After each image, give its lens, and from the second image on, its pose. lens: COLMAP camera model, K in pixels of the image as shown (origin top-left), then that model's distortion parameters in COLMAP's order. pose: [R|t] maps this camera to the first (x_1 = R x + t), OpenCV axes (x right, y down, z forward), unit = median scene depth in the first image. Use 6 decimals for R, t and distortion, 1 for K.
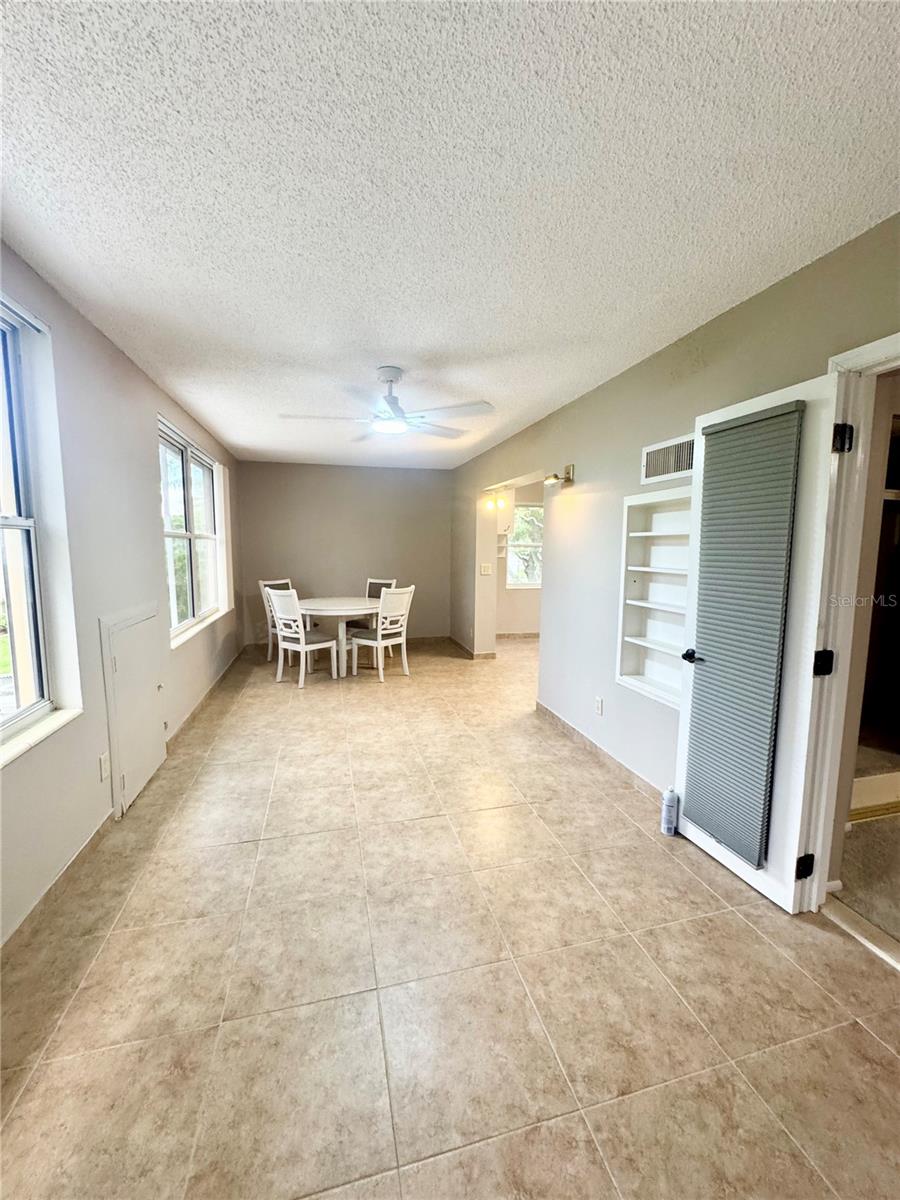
lens RADIAL K [[486.5, 0, 445.9], [0, 486.5, 600.1], [0, 0, 1]] dist [-0.006166, 0.000955]
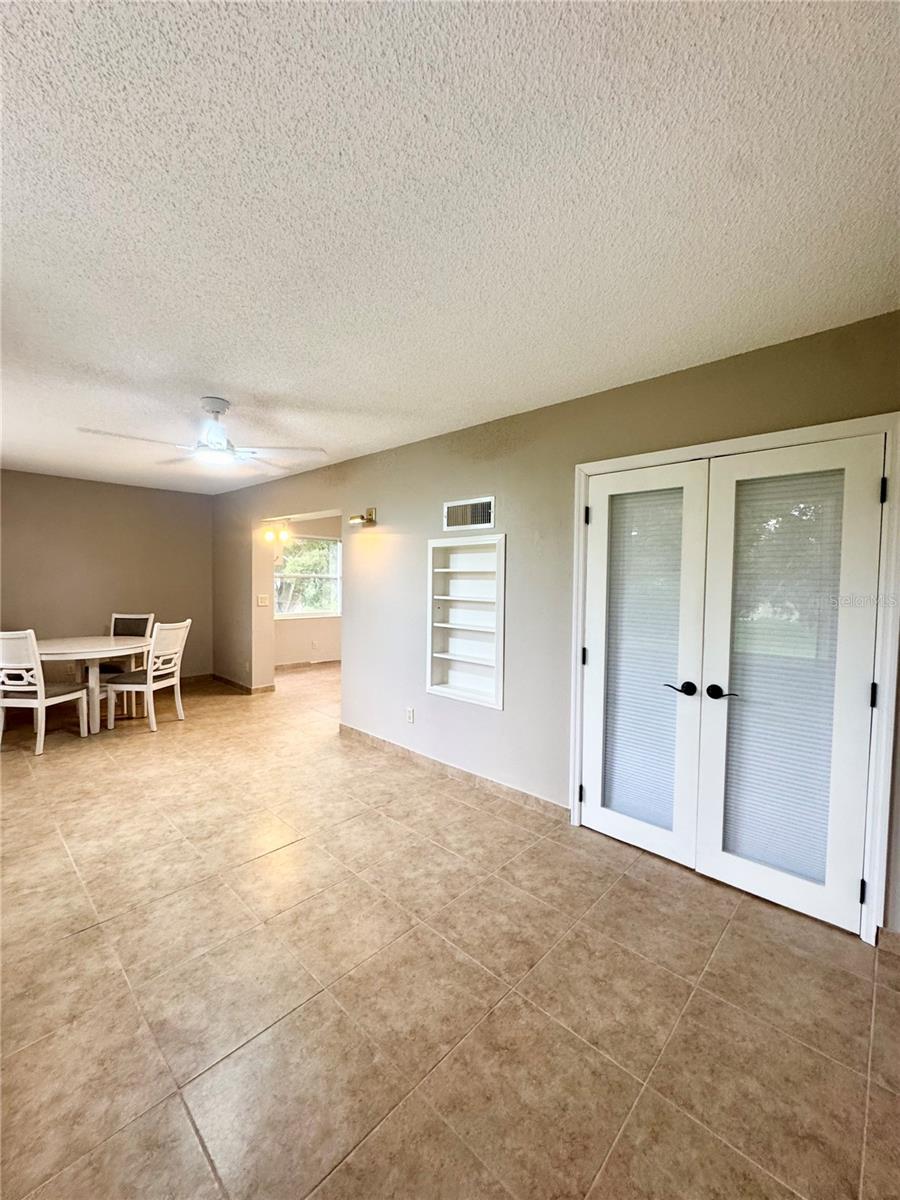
lens RADIAL K [[486.5, 0, 452.6], [0, 486.5, 597.4], [0, 0, 1]] dist [-0.006166, 0.000955]
pose [[0.844329, -0.014195, 0.535637, -0.243561], [0.049573, 0.997431, -0.051709, 0.001098], [-0.533527, 0.070213, 0.842864, -0.063948]]
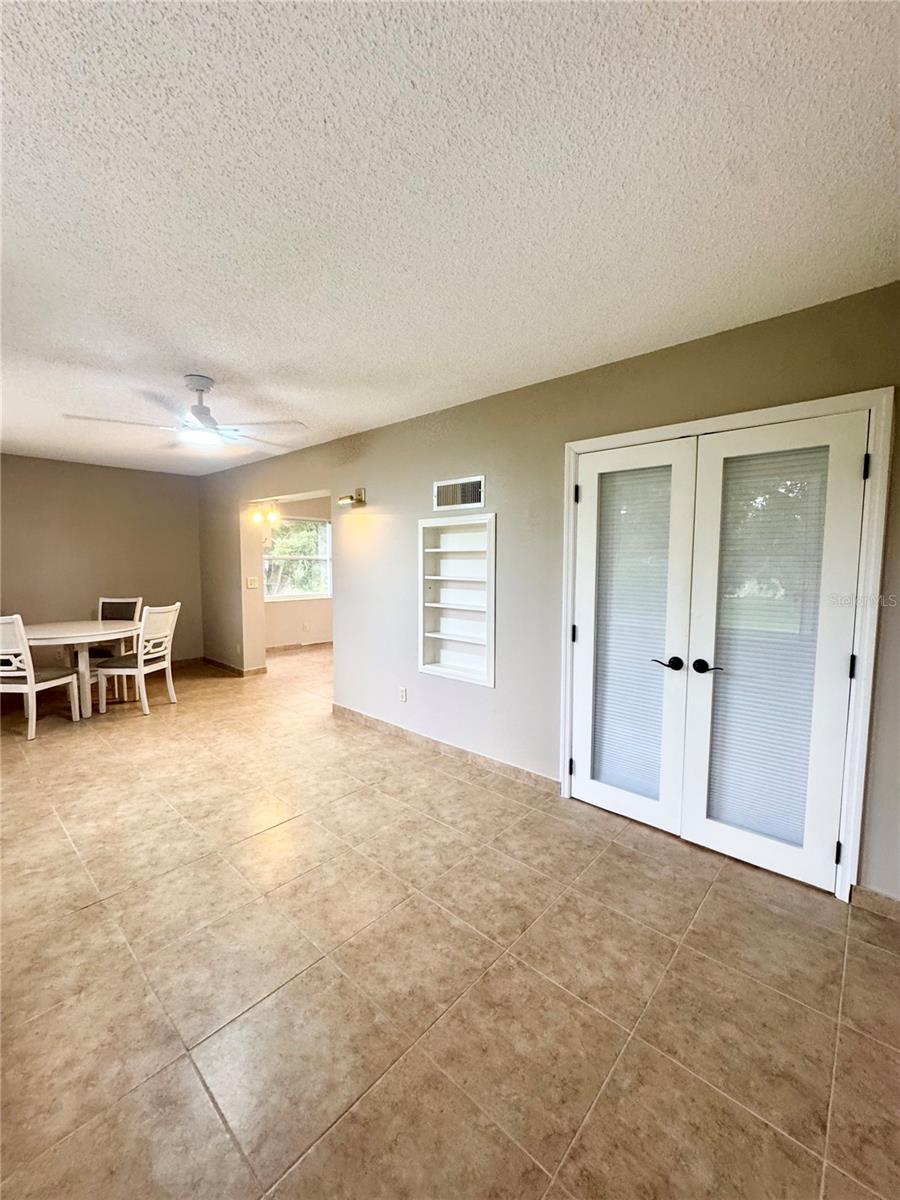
lens RADIAL K [[486.5, 0, 452.9], [0, 486.5, 597.9], [0, 0, 1]] dist [-0.006166, 0.000955]
pose [[0.832687, -0.045966, 0.551833, -0.248762], [0.061580, 0.998054, -0.009785, 0.003316], [-0.550310, 0.042130, 0.833897, -0.067864]]
